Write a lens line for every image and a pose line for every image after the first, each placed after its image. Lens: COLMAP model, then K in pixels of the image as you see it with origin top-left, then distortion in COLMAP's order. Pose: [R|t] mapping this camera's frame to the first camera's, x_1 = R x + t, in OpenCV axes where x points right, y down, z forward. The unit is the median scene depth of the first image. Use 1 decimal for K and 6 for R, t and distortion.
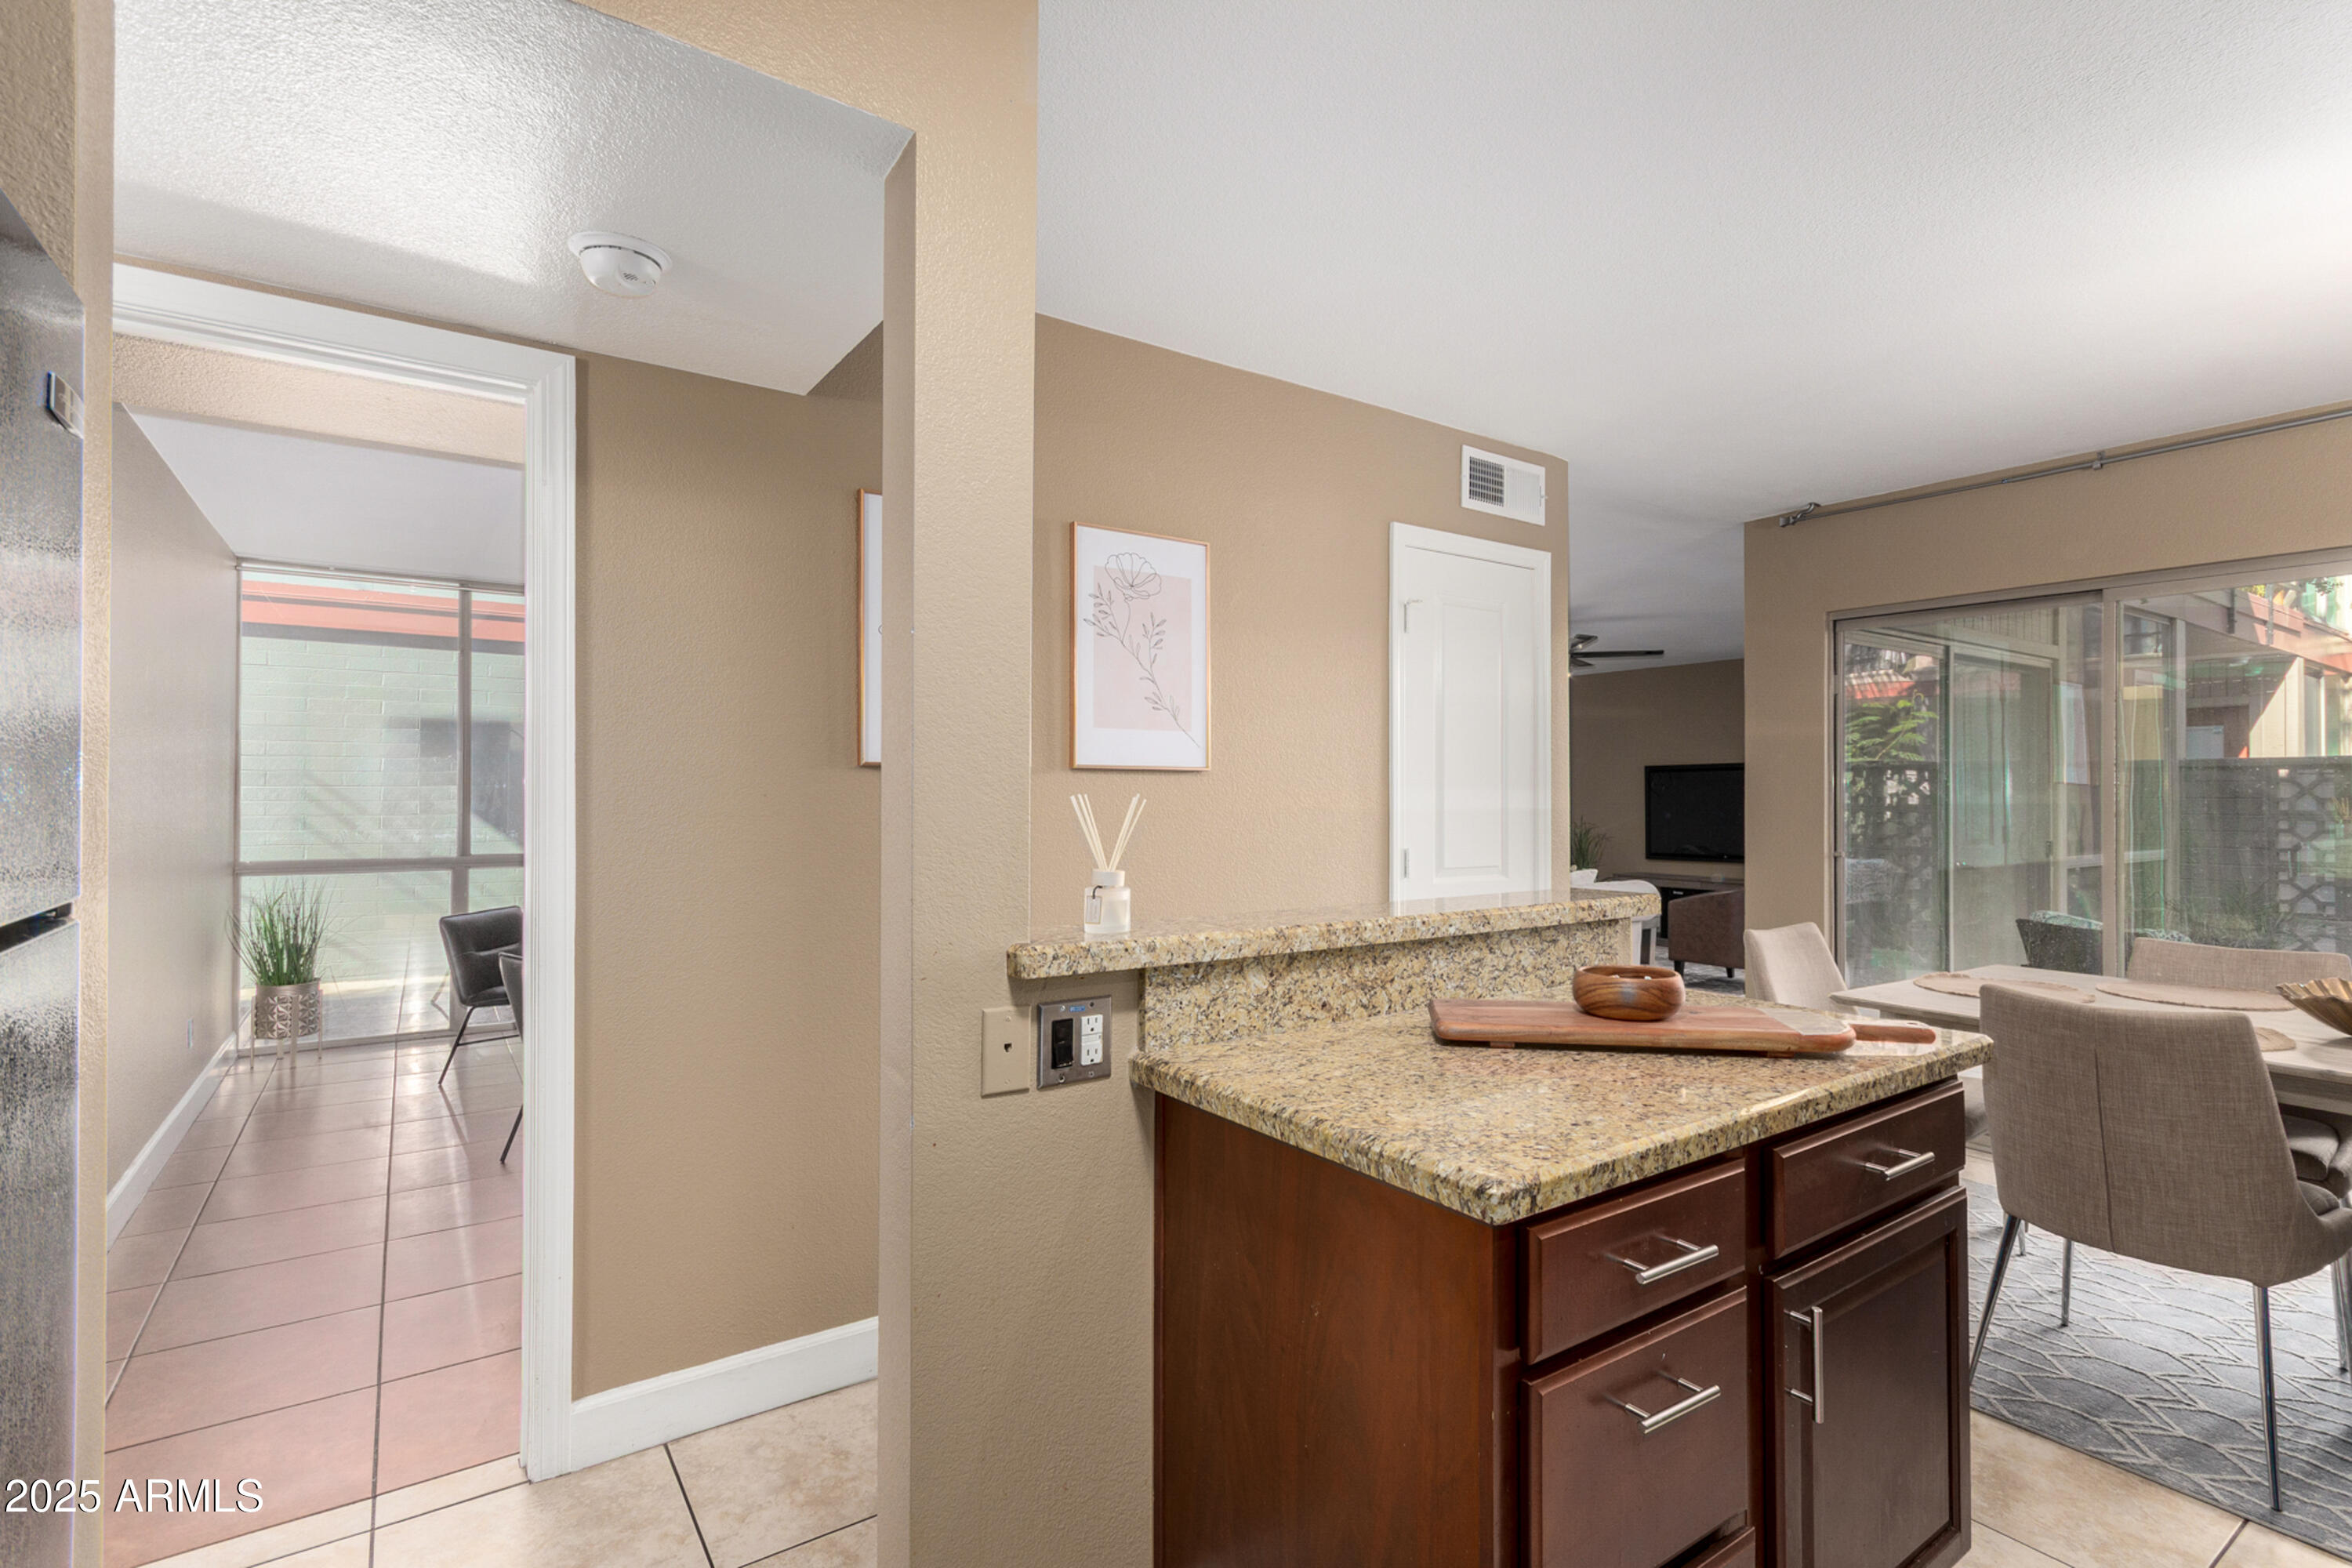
lens RADIAL K [[1094.2, 0, 1185.5], [0, 1094.2, 785.9], [0, 0, 1]] dist [0.007834, -0.000588]
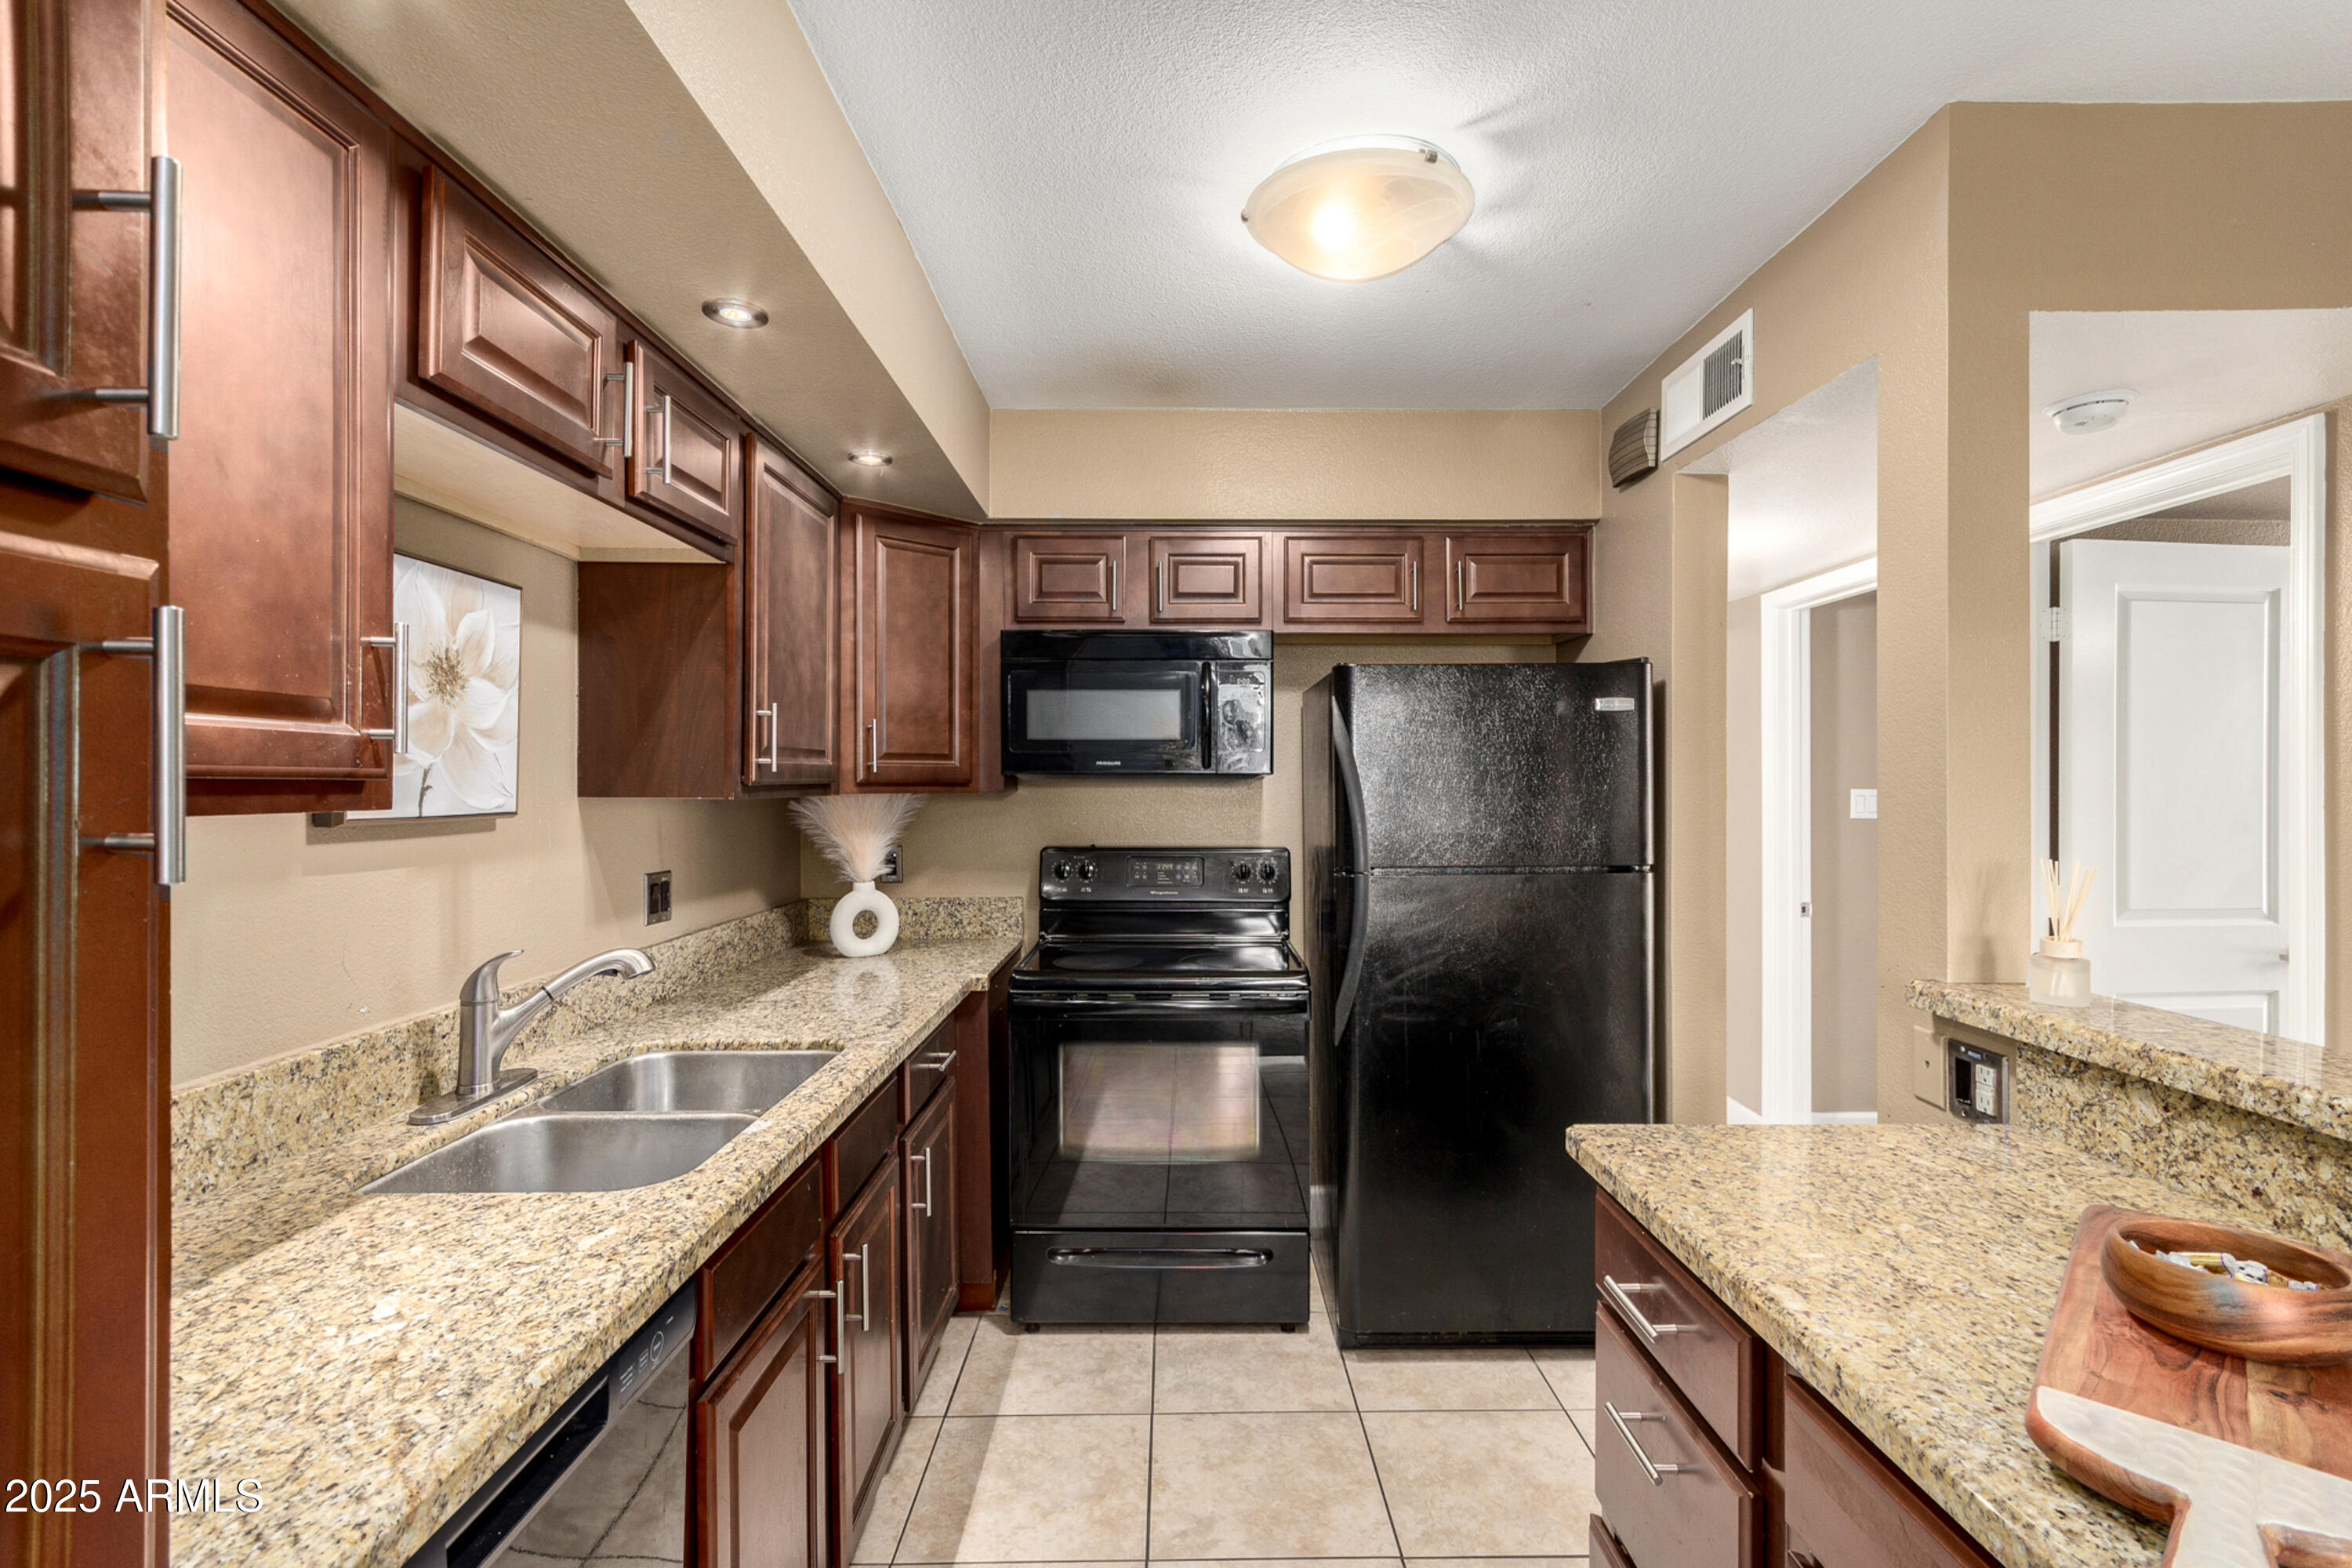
lens RADIAL K [[1094.2, 0, 1175.3], [0, 1094.2, 781.3], [0, 0, 1]] dist [0.007834, -0.000588]
pose [[-0.575049, -0.004949, -0.818104, 1.151053], [0.004457, 0.999948, -0.009182, -0.055279], [0.818107, -0.008926, -0.574997, 0.908458]]
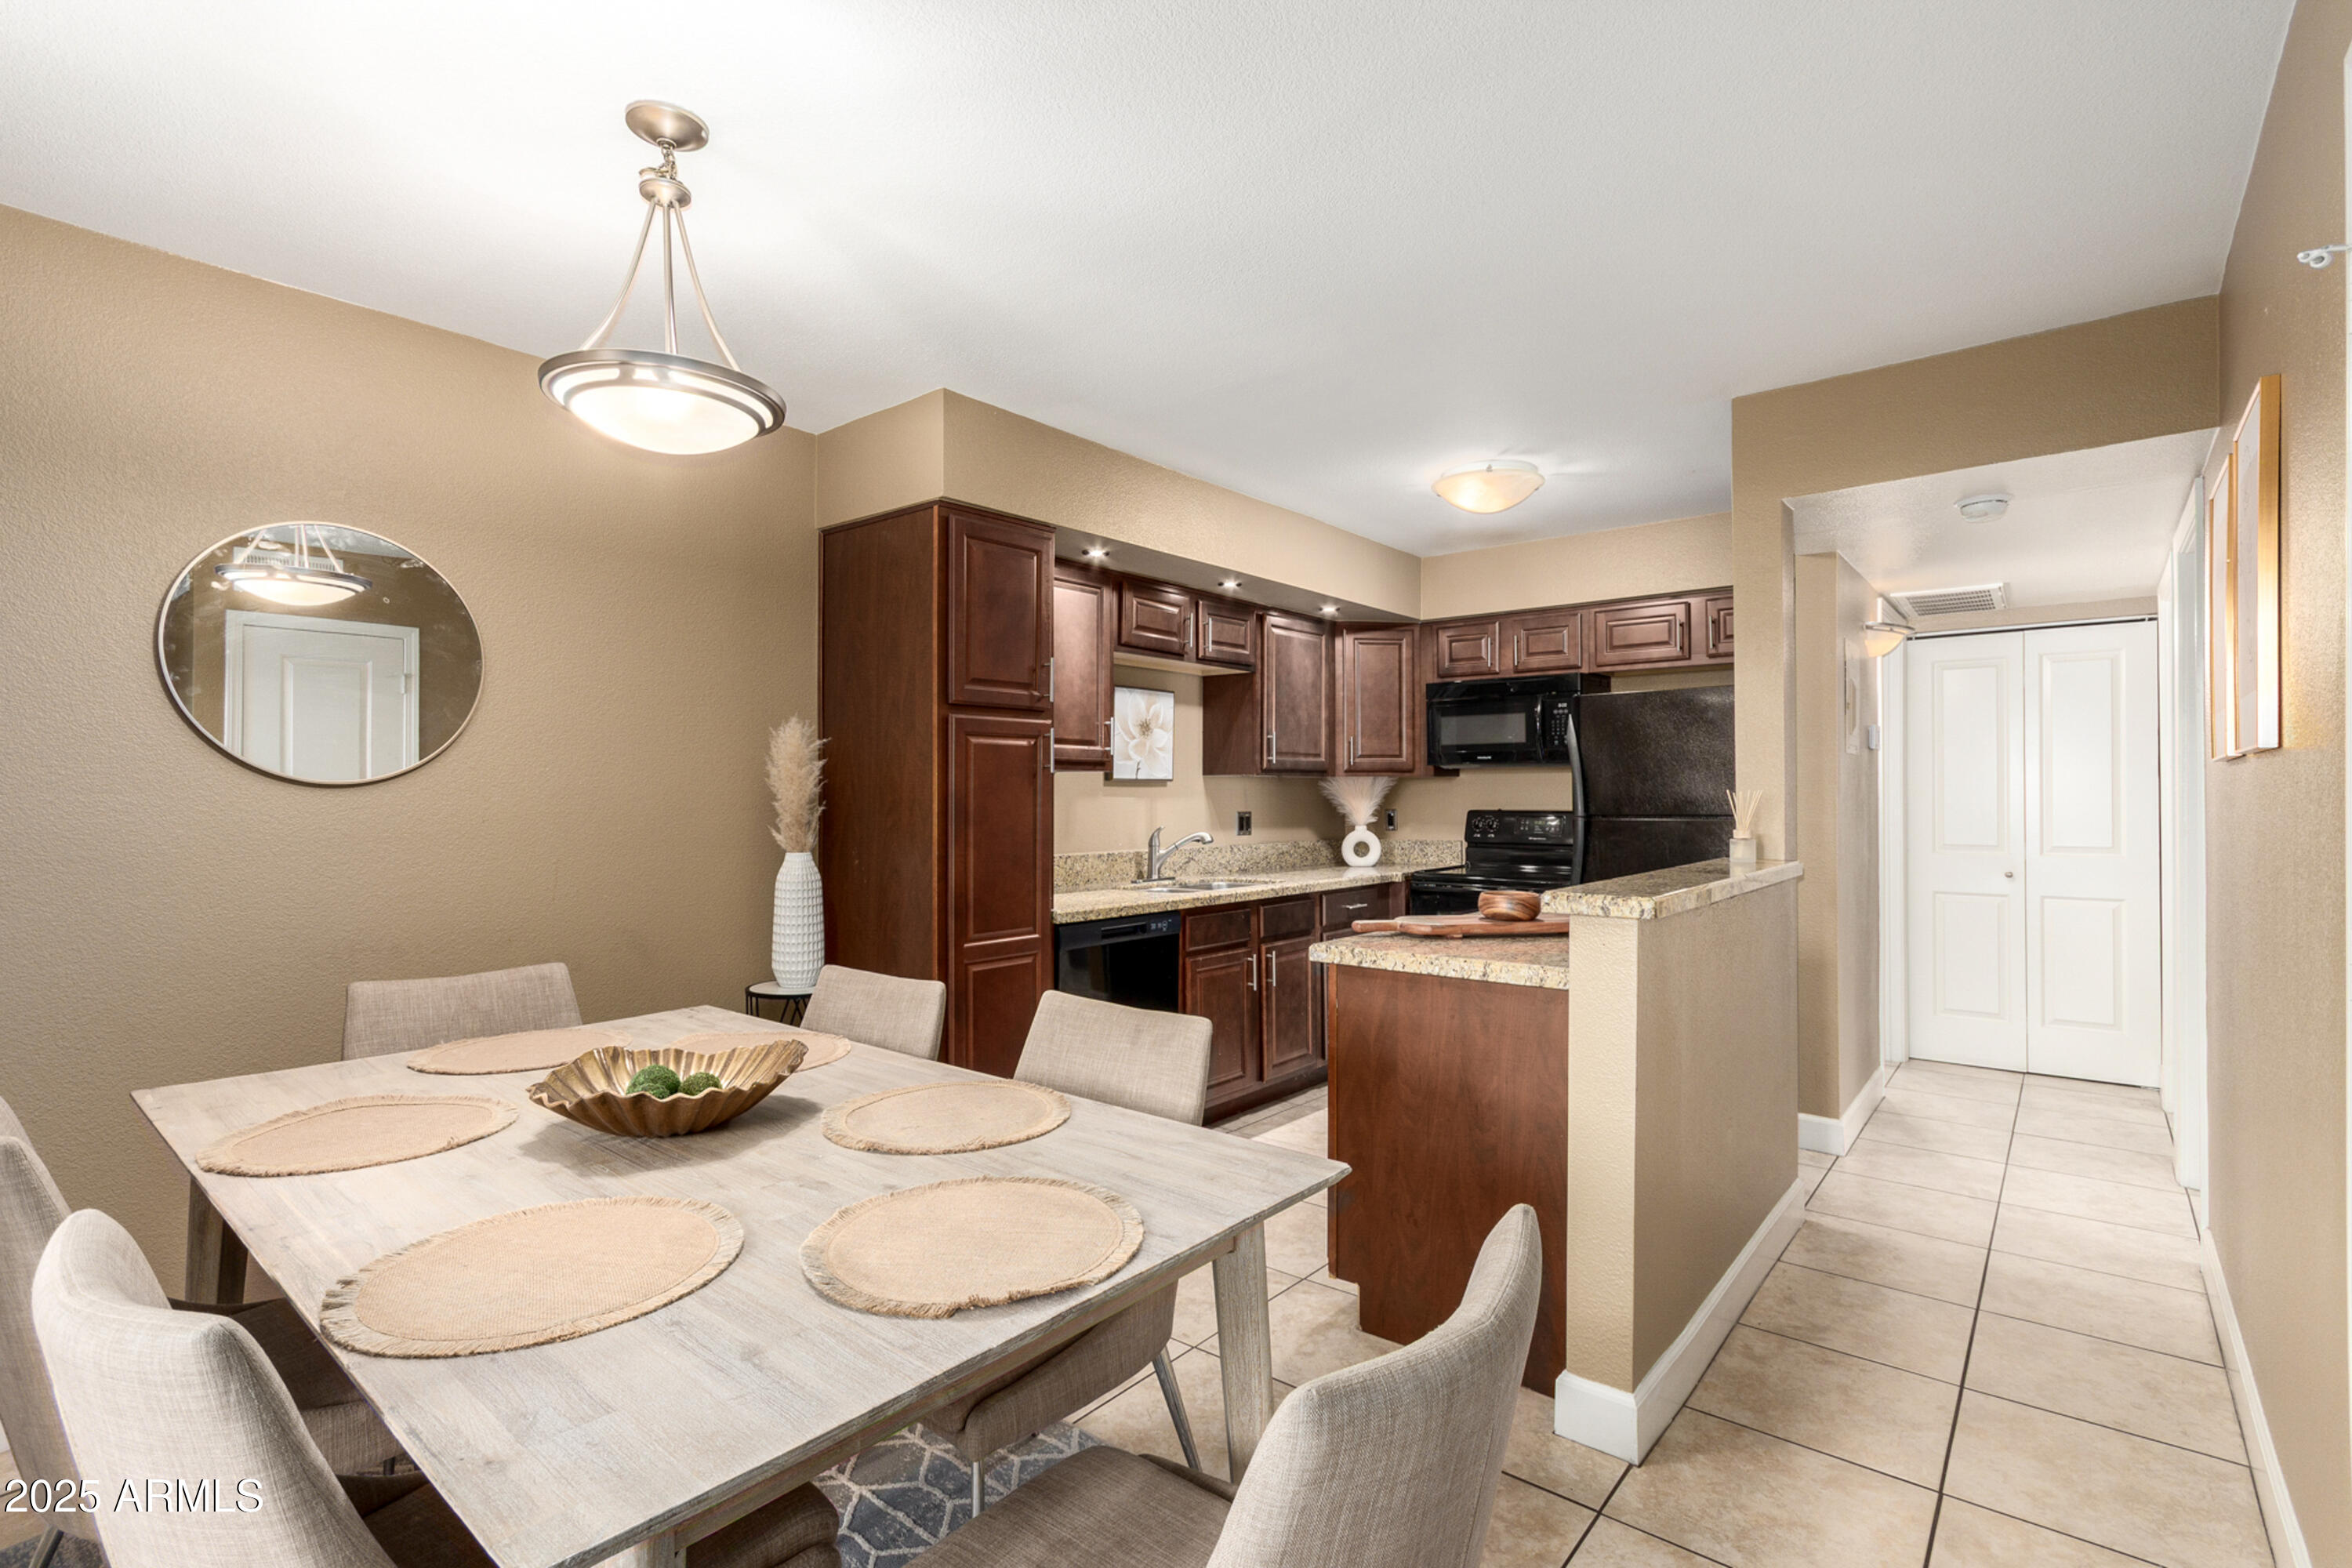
lens RADIAL K [[1094.2, 0, 1174.3], [0, 1094.2, 791.5], [0, 0, 1]] dist [0.007834, -0.000588]
pose [[-0.966594, -0.004192, -0.256277, 1.344109], [-0.001126, 0.999926, -0.012107, 0.024917], [0.256309, -0.011414, -0.966528, 2.412570]]
